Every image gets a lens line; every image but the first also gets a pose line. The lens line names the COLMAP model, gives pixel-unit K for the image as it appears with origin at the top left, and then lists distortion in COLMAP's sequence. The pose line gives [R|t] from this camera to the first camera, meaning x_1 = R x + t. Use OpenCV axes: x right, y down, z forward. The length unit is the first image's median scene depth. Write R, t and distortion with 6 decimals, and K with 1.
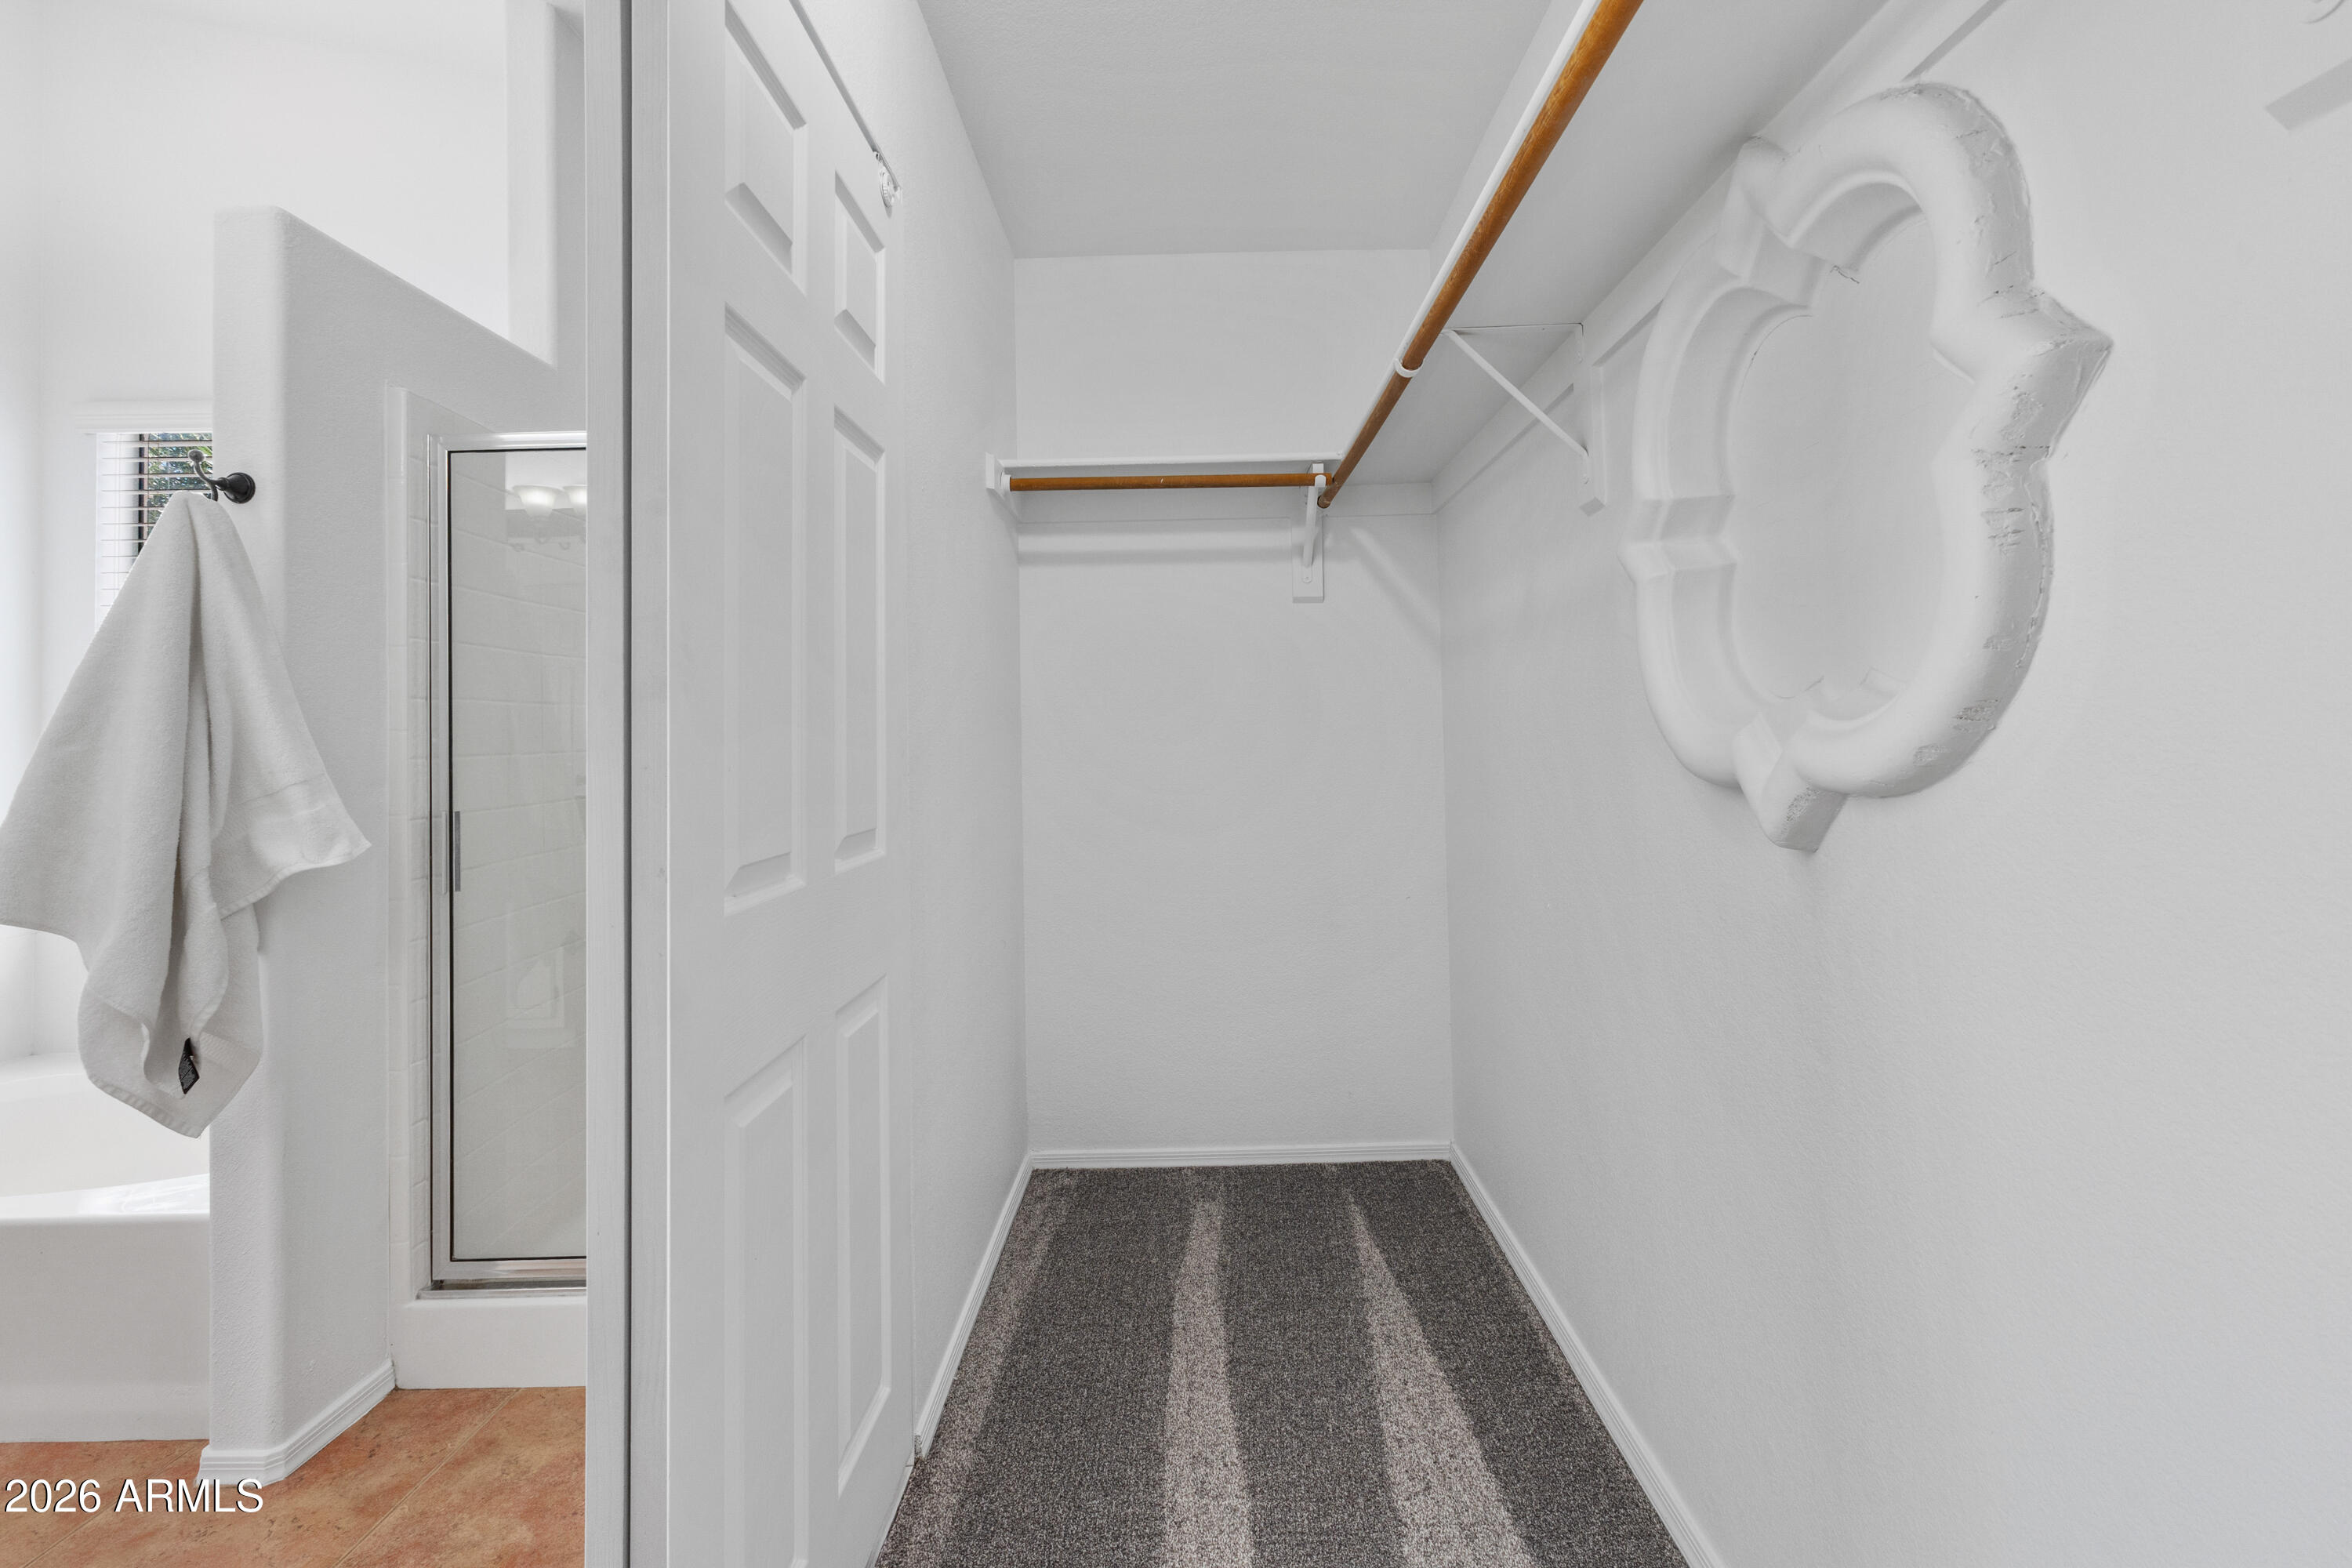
lens RADIAL K [[1033.3, 0, 1171.5], [0, 1033.3, 709.4], [0, 0, 1]] dist [0.003353, 0.001316]
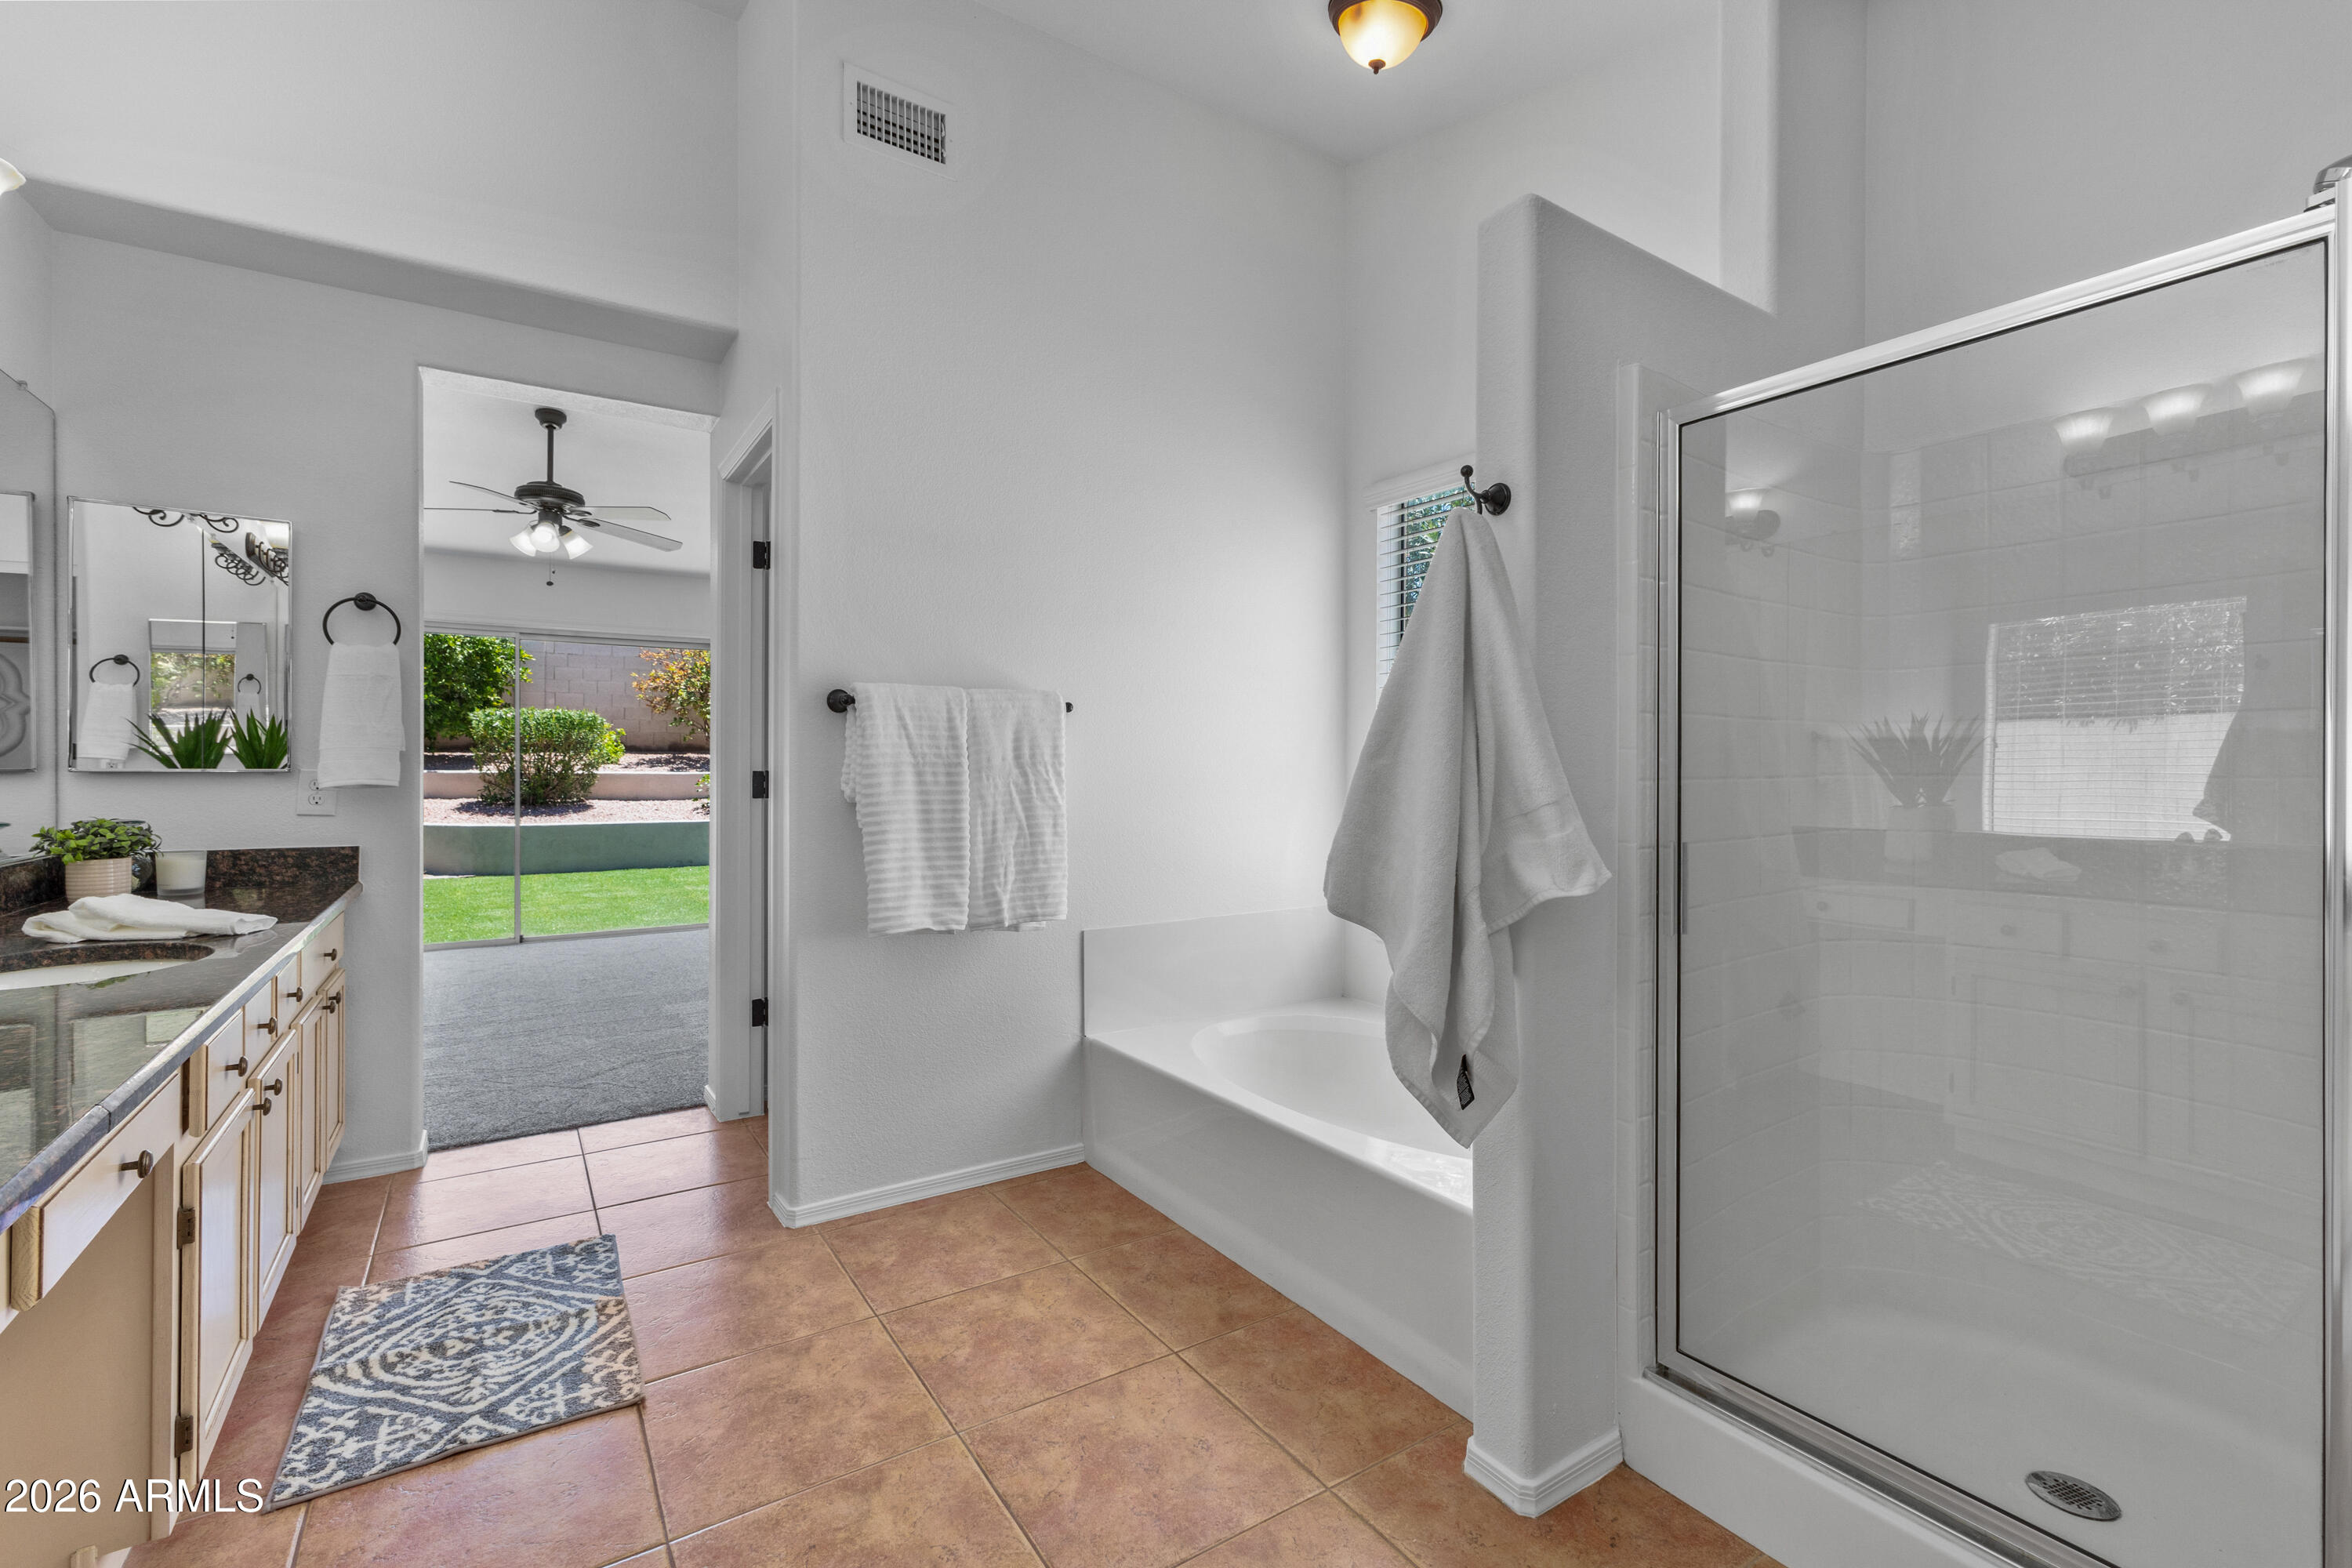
lens RADIAL K [[1033.3, 0, 1176.4], [0, 1033.3, 774.6], [0, 0, 1]] dist [0.003353, 0.001316]
pose [[0.557924, 0.024839, -0.829521, -0.253017], [0.007219, 0.999369, 0.034780, 0.010163], [0.829861, -0.025394, 0.557392, 0.198913]]
